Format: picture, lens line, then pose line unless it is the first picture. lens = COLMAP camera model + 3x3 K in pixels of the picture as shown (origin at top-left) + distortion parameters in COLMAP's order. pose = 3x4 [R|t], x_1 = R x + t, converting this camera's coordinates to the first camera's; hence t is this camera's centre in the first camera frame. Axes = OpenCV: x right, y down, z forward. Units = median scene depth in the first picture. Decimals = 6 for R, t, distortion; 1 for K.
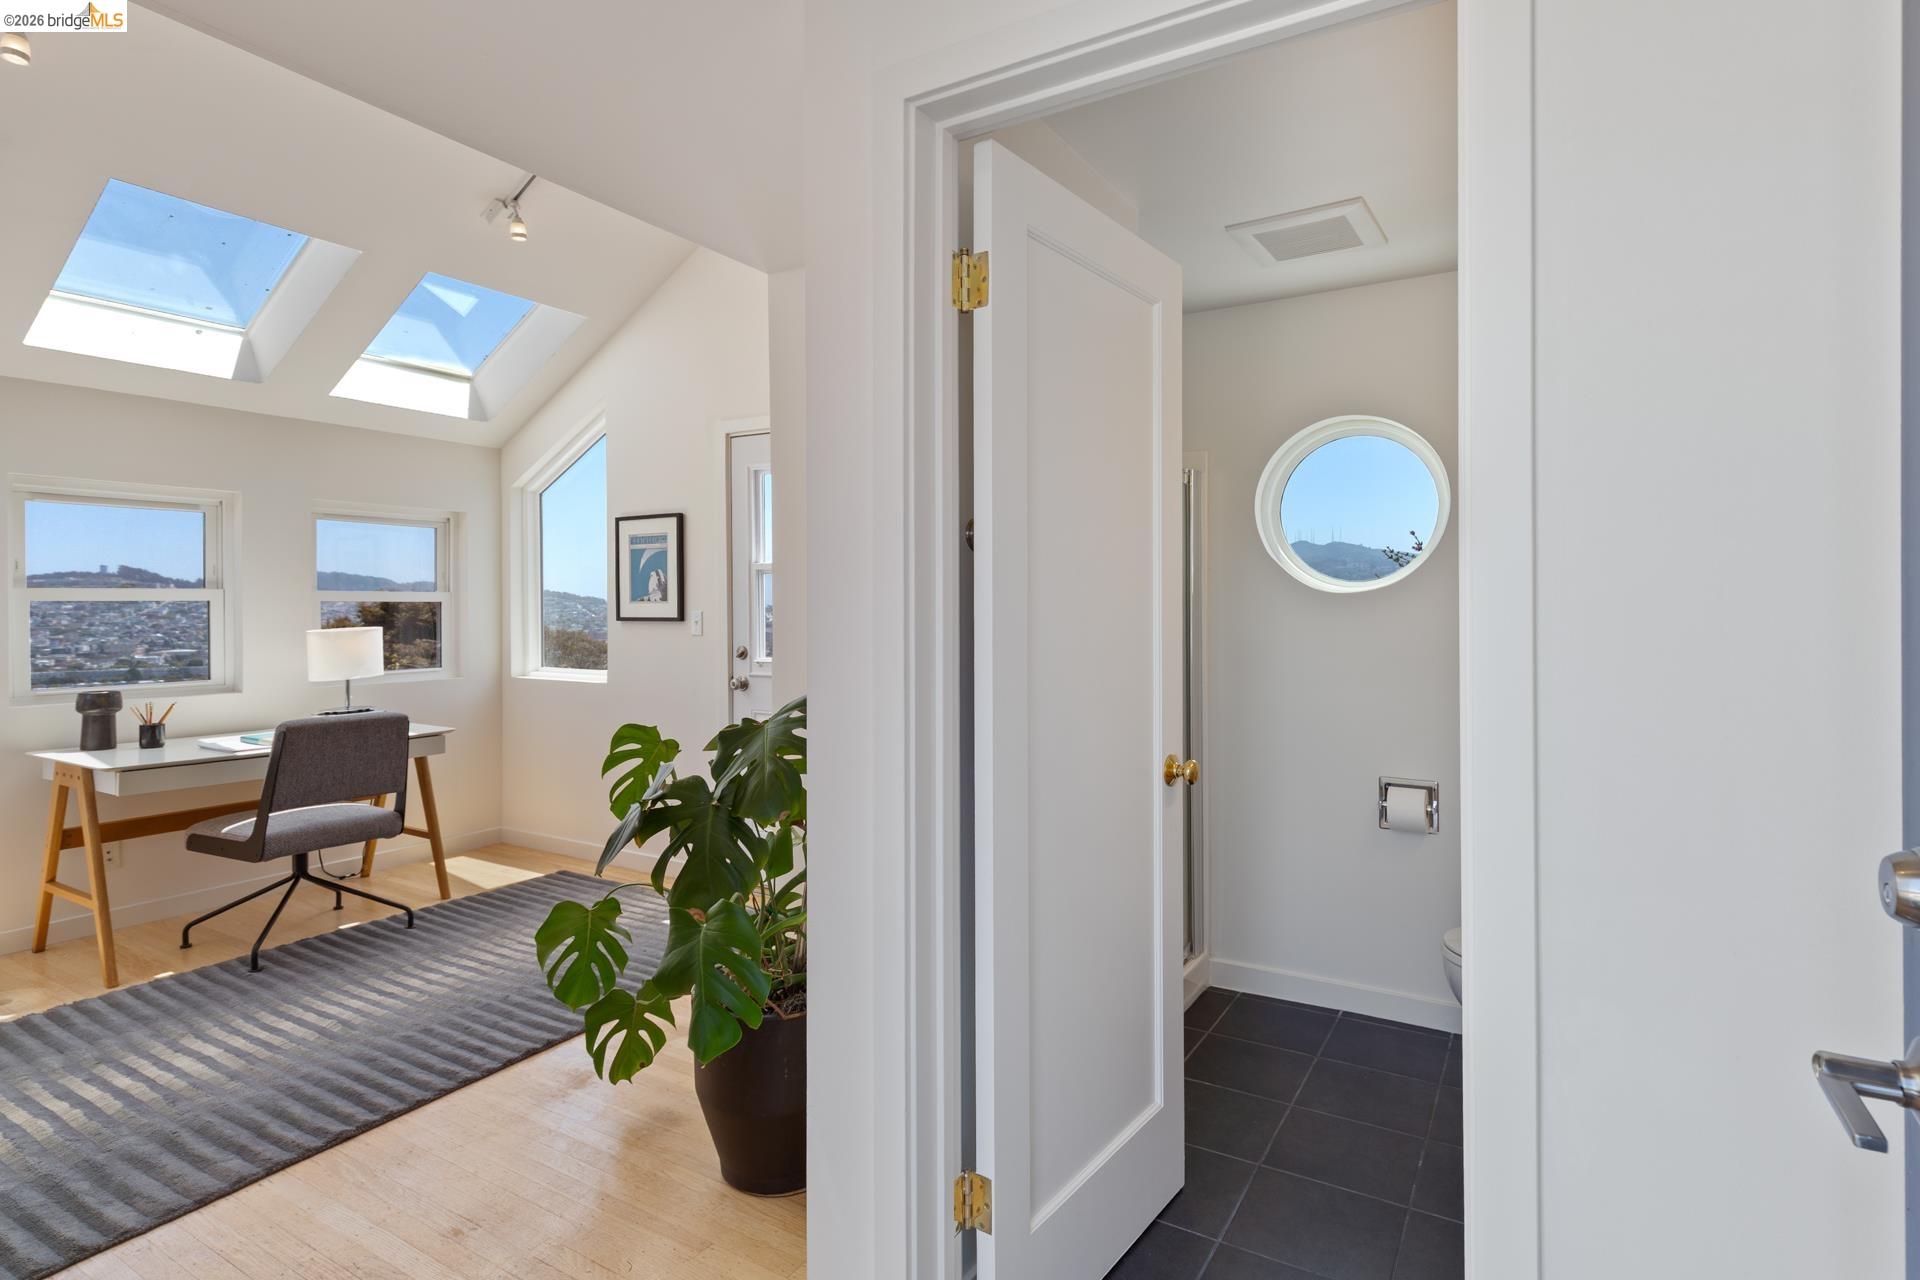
lens RADIAL K [[943.6, 0, 1024.4], [0, 943.6, 606.9], [0, 0, 1]] dist [0.002896, -0.000067]
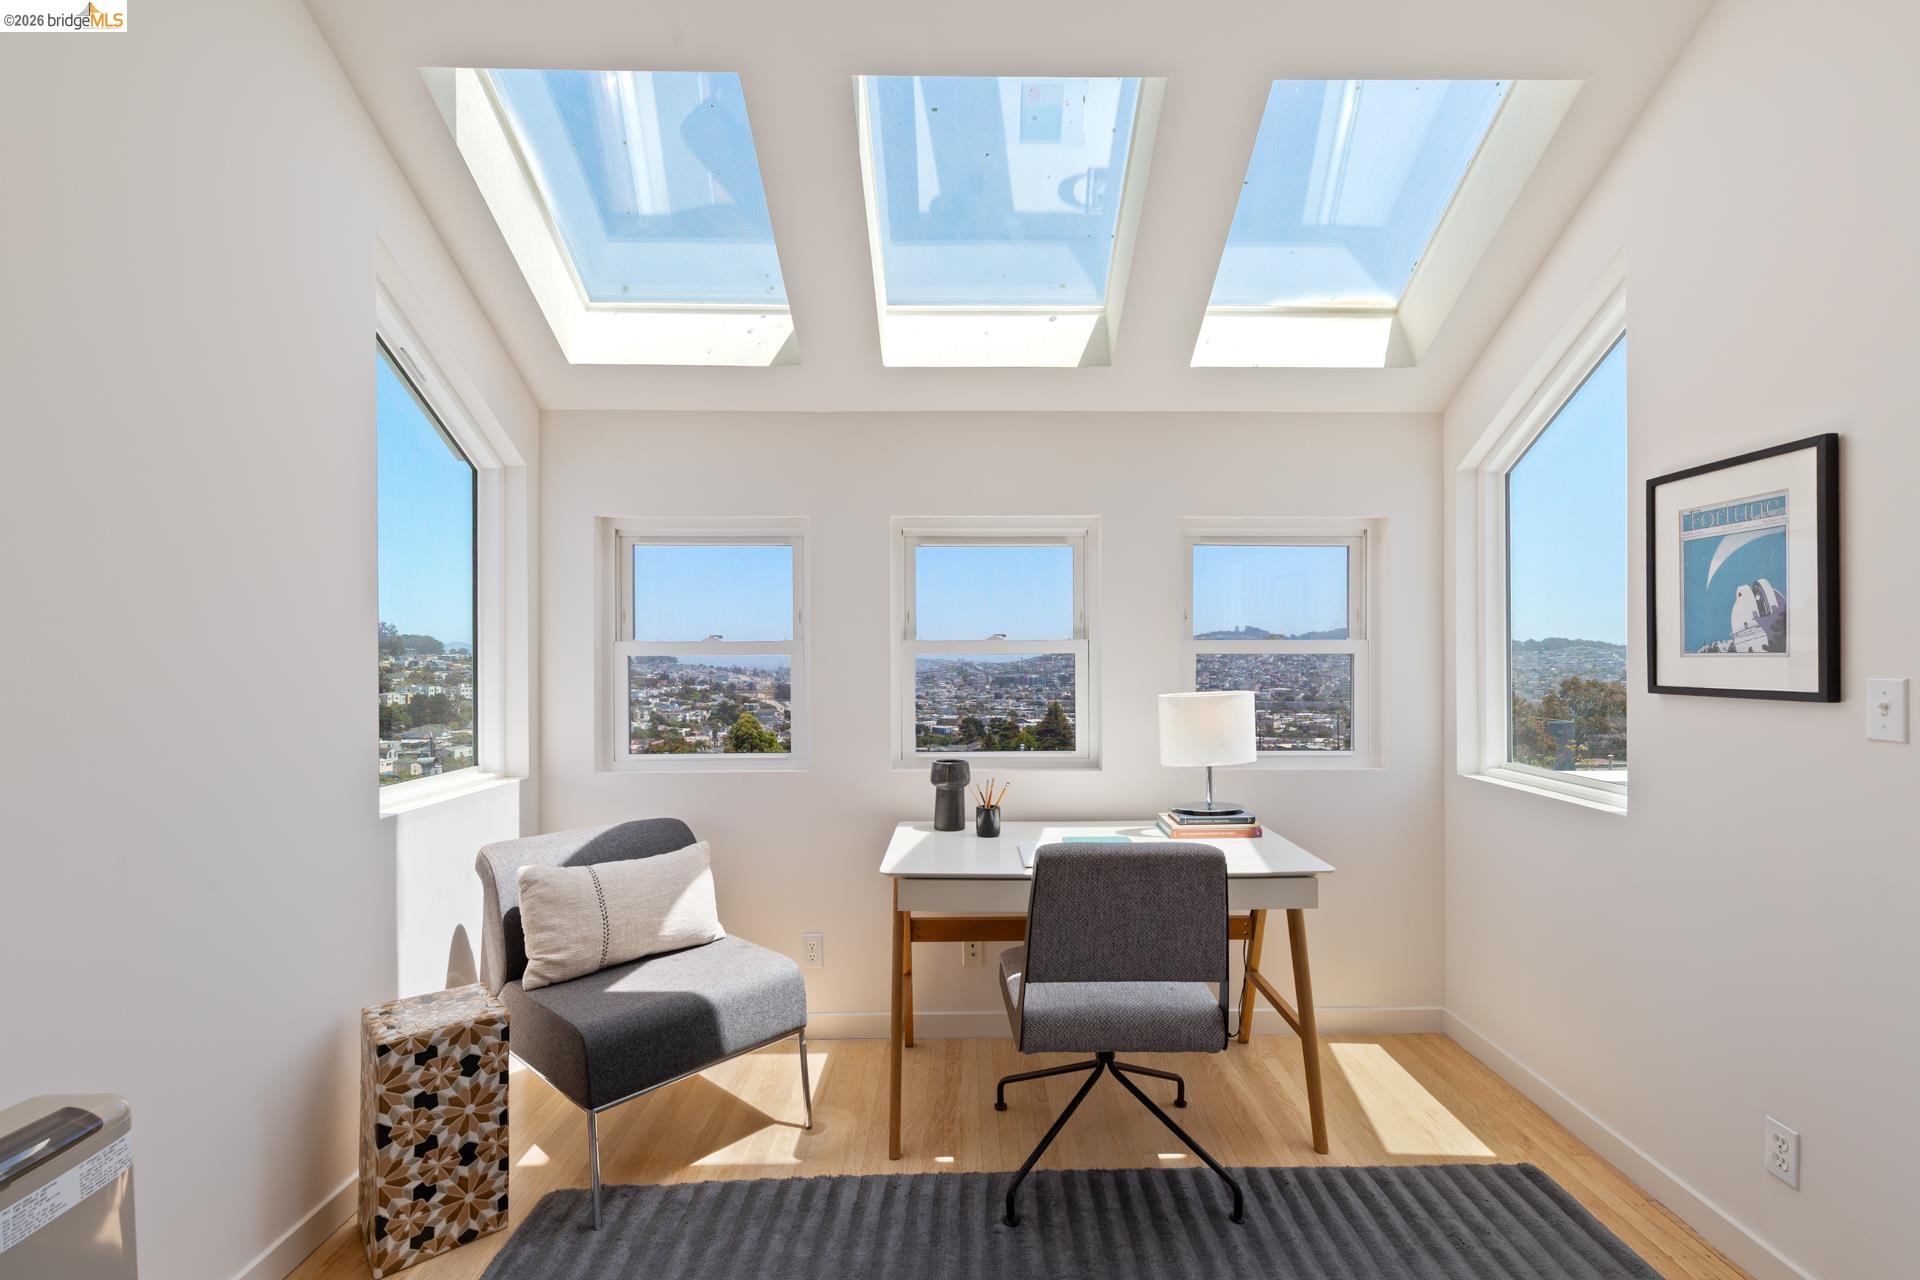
lens RADIAL K [[891.4, 0, 982.2], [0, 891.4, 655.9], [0, 0, 1]] dist [0.005246, 0.000064]
pose [[0.492057, 0.001106, -0.870562, -0.250167], [-0.001162, 0.999999, 0.000613, -0.005257], [0.870562, 0.000710, 0.492058, 0.592941]]
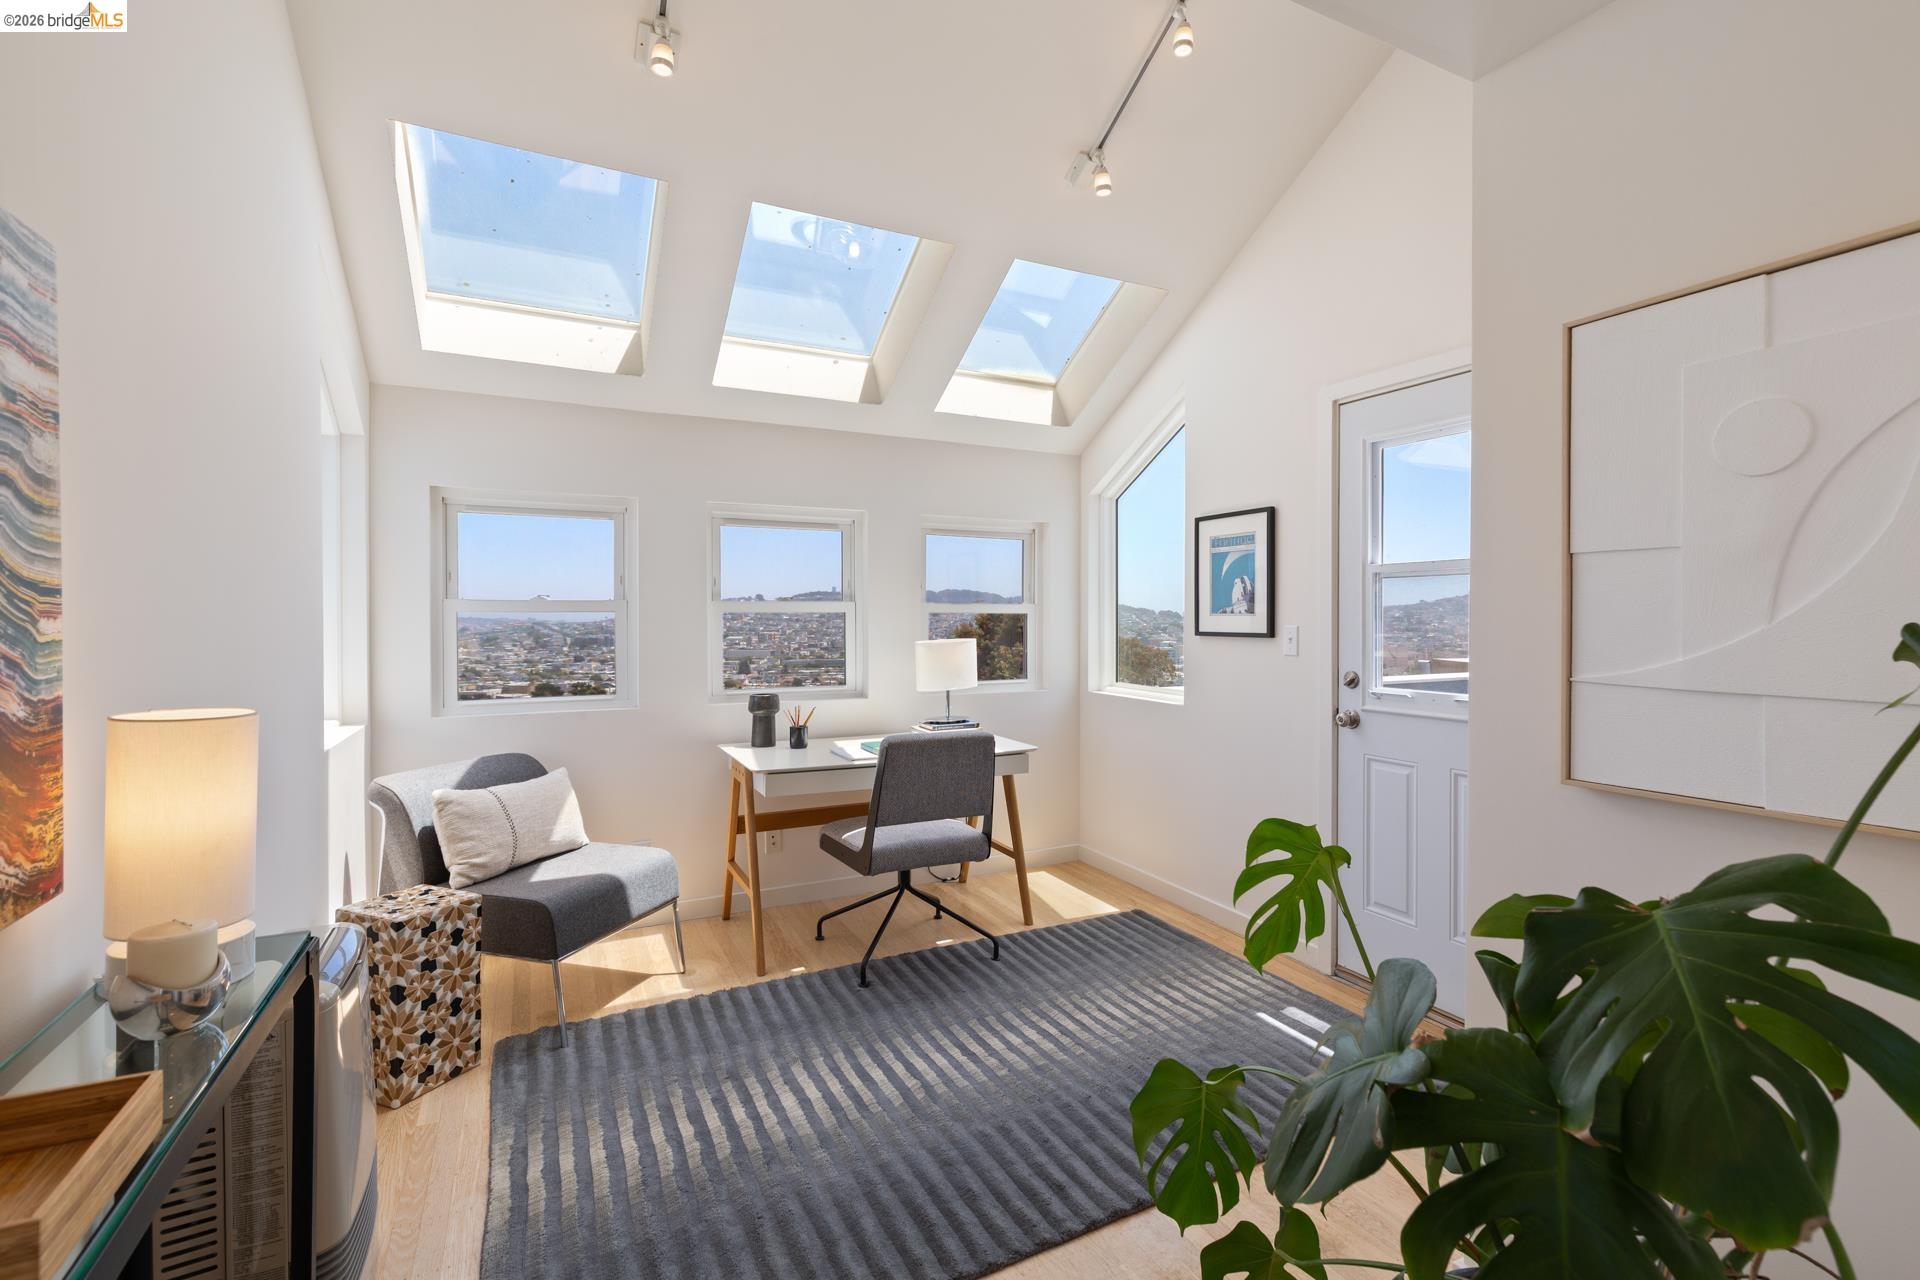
lens RADIAL K [[890.0, 0, 1016.8], [0, 890.0, 629.7], [0, 0, 1]] dist [0.001694, -0.001396]
pose [[0.841327, 0.012021, -0.540392, -0.154939], [-0.004643, 0.999877, 0.015014, -0.003012], [0.540506, -0.010122, 0.841279, 0.265640]]
